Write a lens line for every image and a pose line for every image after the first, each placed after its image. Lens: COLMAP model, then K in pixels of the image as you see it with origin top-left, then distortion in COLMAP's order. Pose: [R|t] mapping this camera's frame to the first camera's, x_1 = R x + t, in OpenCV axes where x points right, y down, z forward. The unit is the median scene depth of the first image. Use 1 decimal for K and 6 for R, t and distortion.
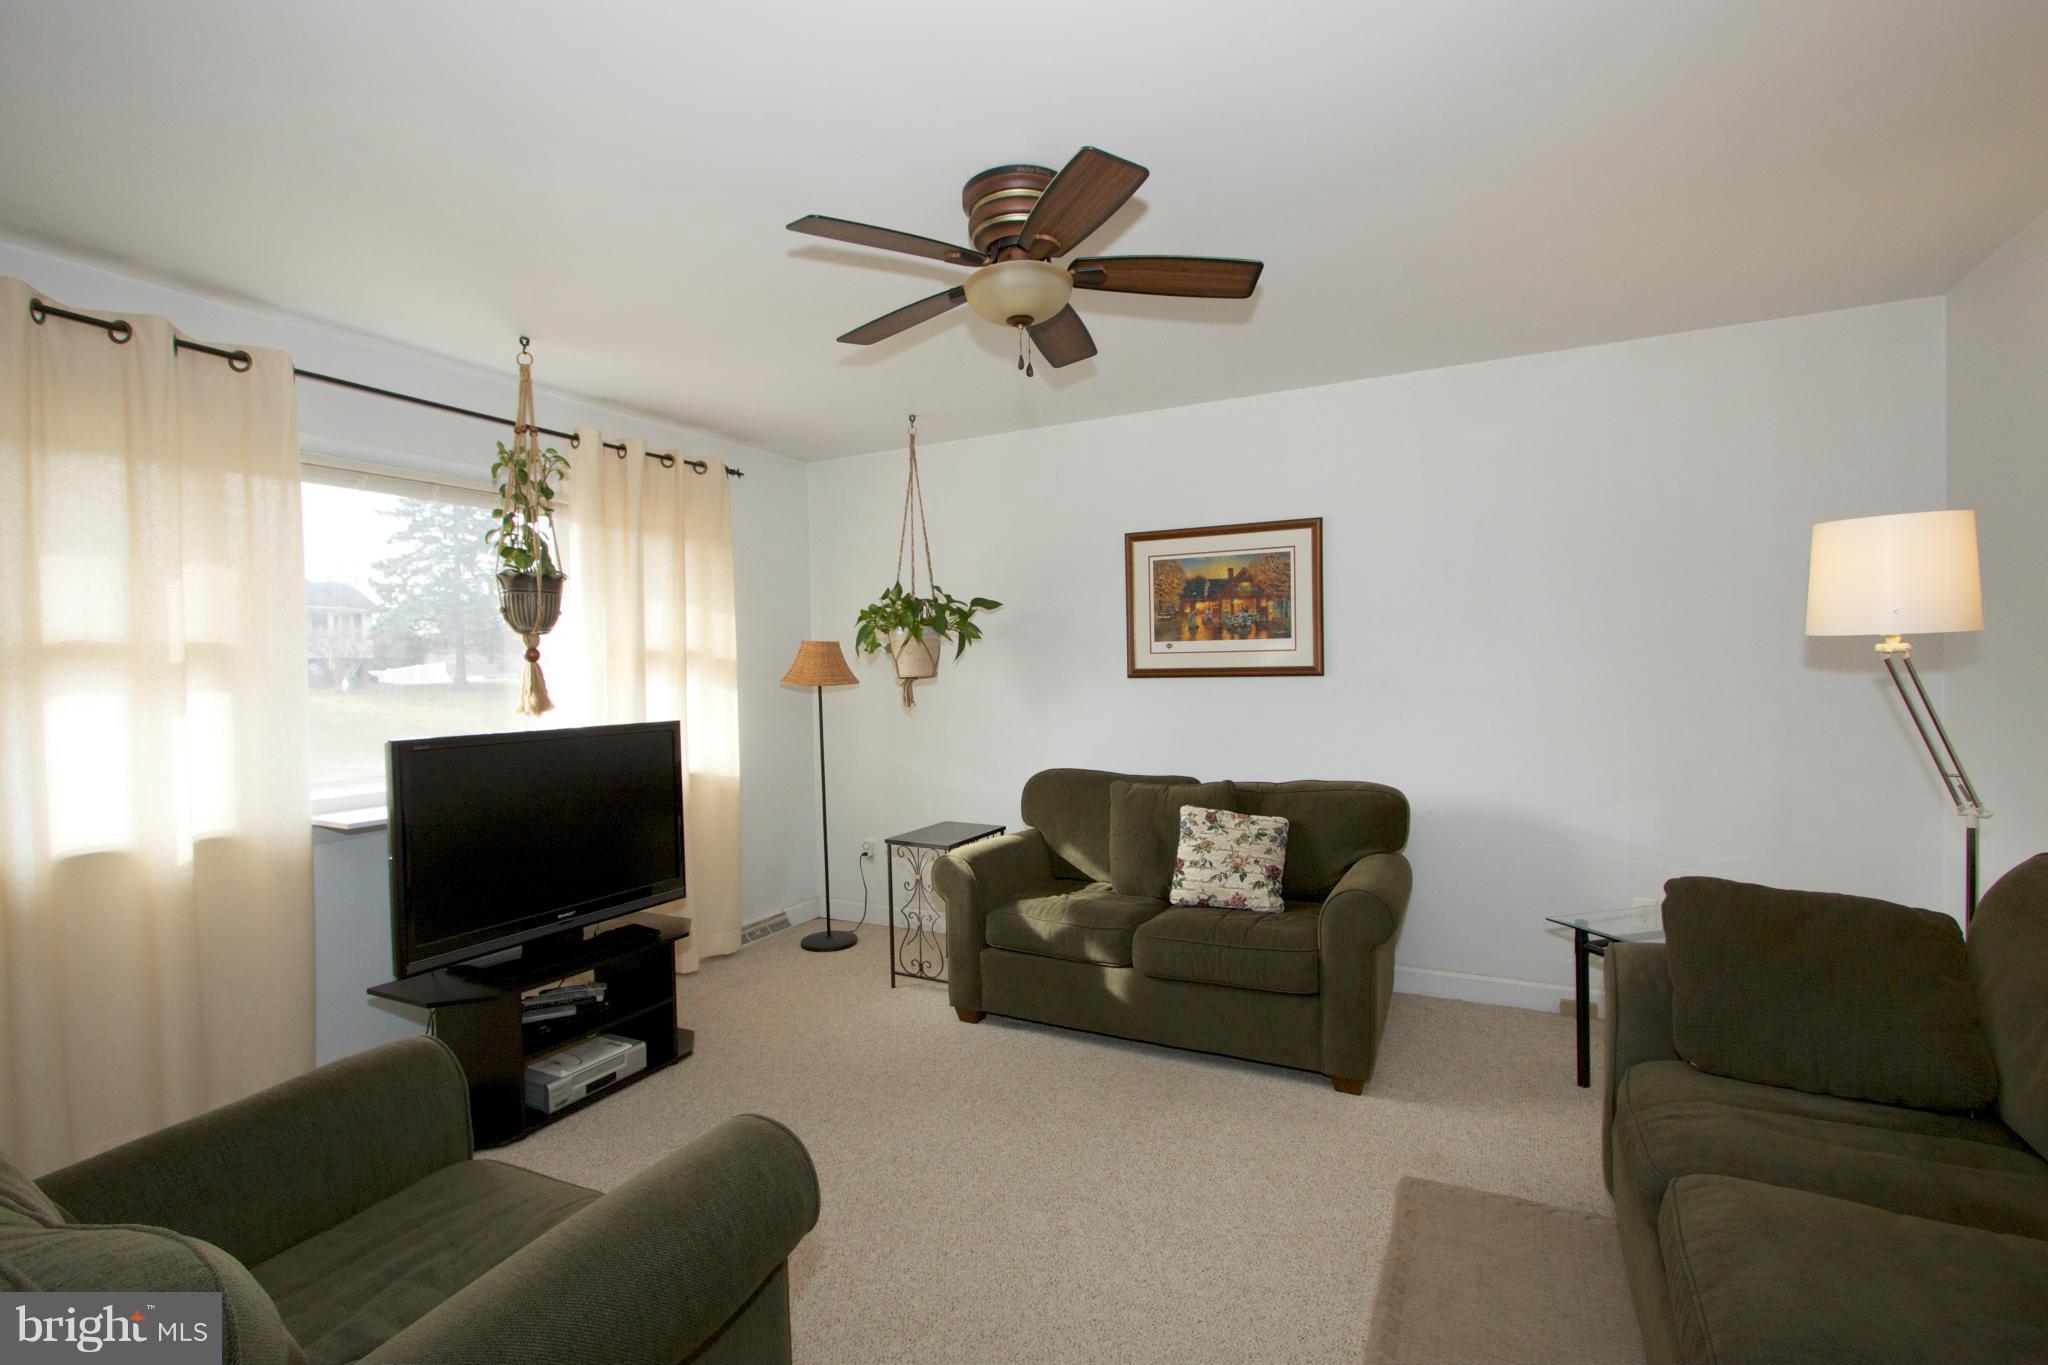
lens RADIAL K [[977.5, 0, 994.1], [0, 977.5, 686.3], [0, 0, 1]] dist [0.095773, 0.000173]
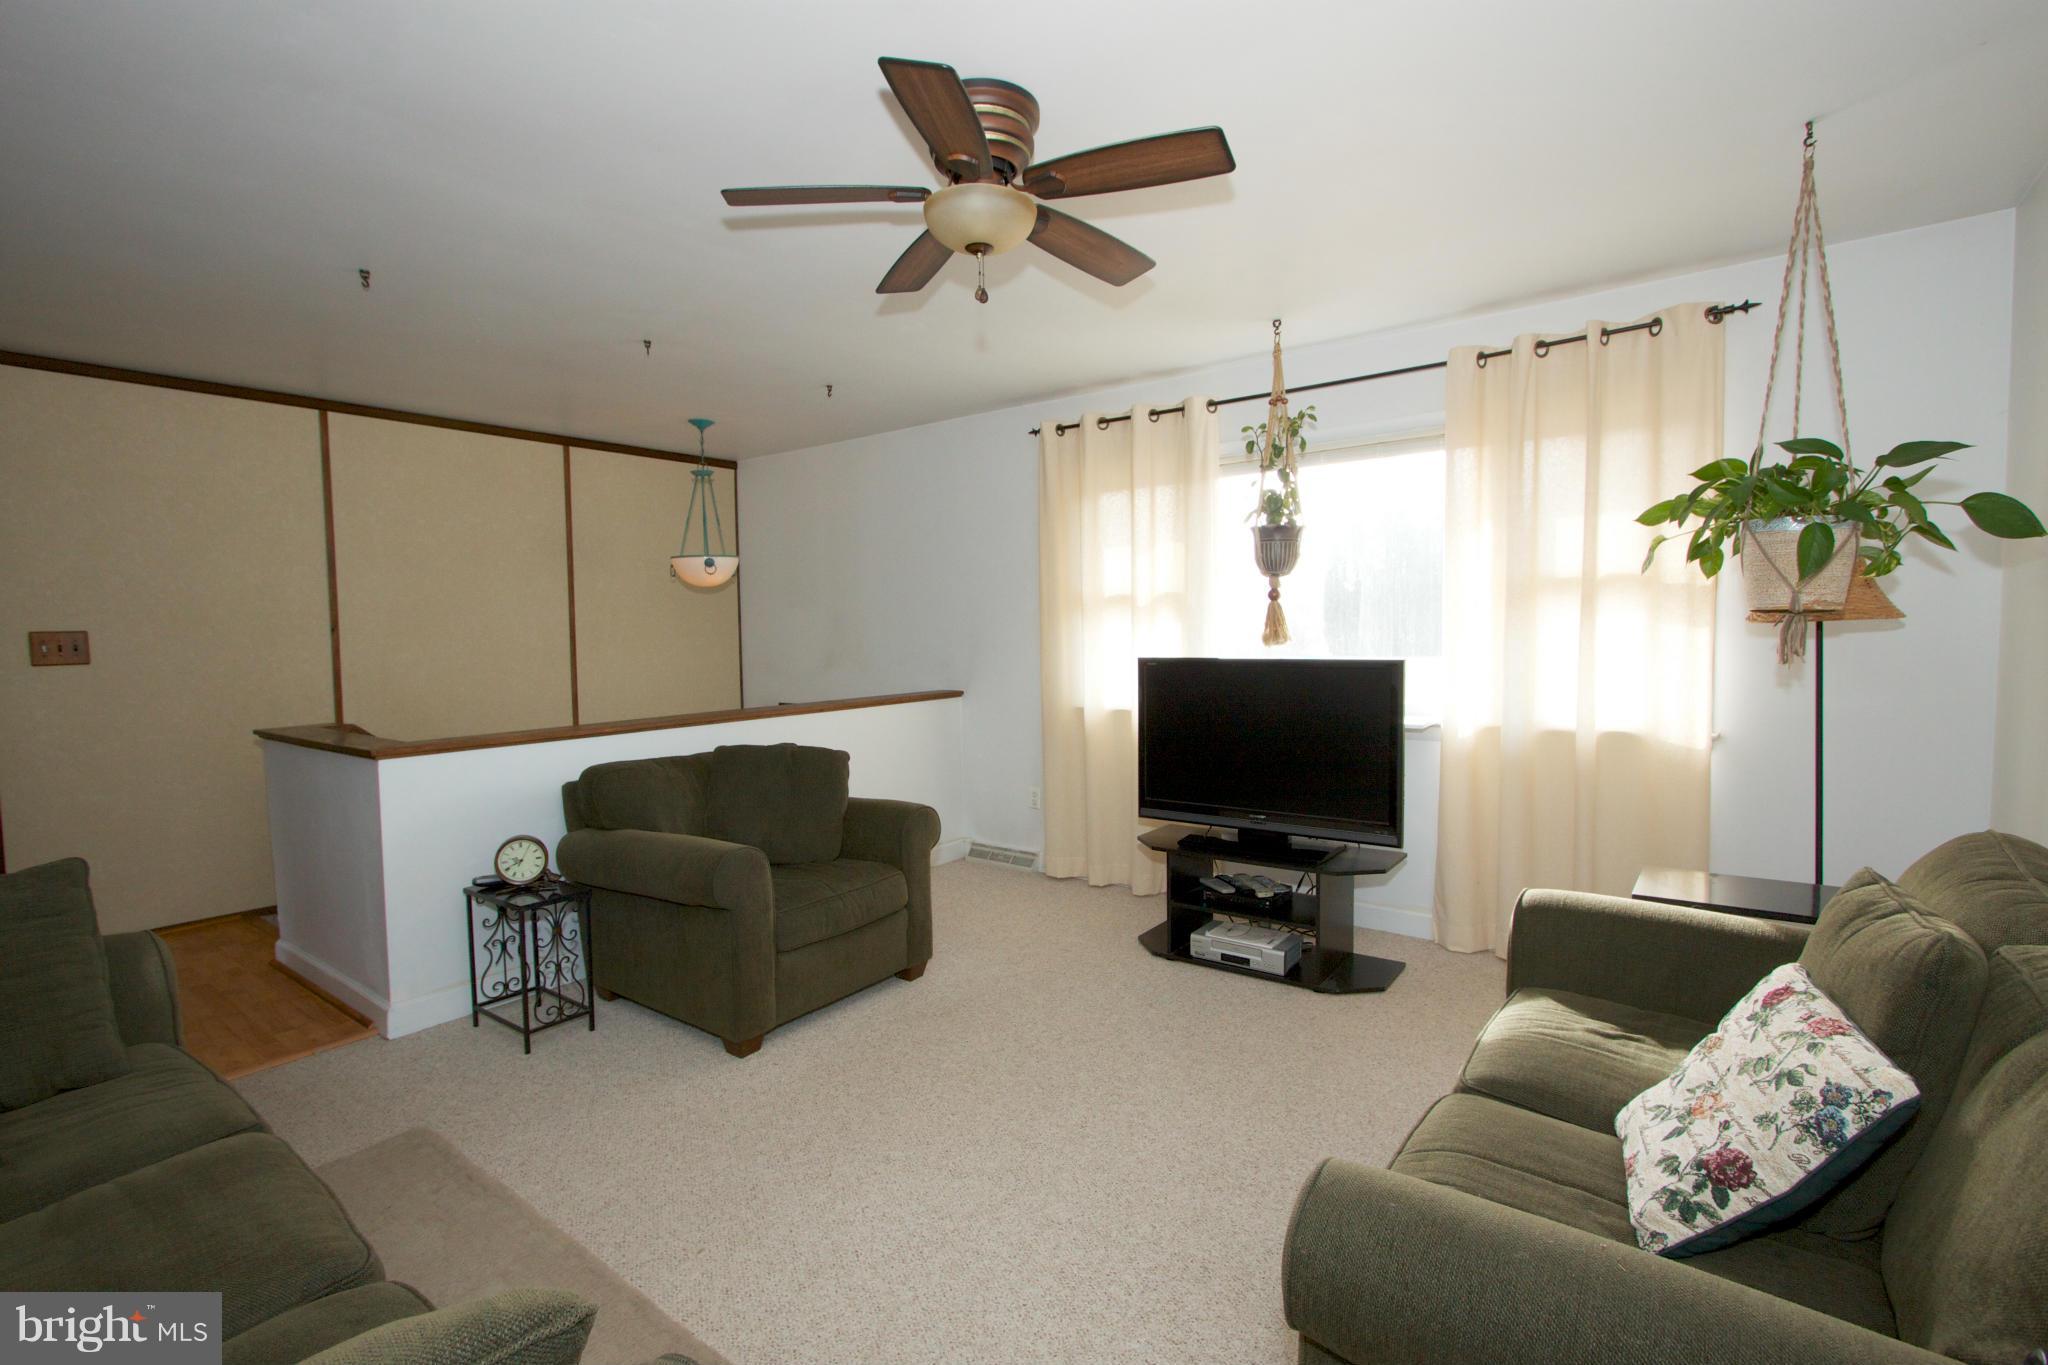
lens RADIAL K [[947.5, 0, 1006.3], [0, 947.5, 694.8], [0, 0, 1]] dist [-0.012673, 0.000725]
pose [[-0.174803, 0.077569, -0.981543, 0.562847], [-0.000021, 0.996892, 0.078786, -0.001451], [0.984603, 0.013793, -0.174258, 0.726151]]
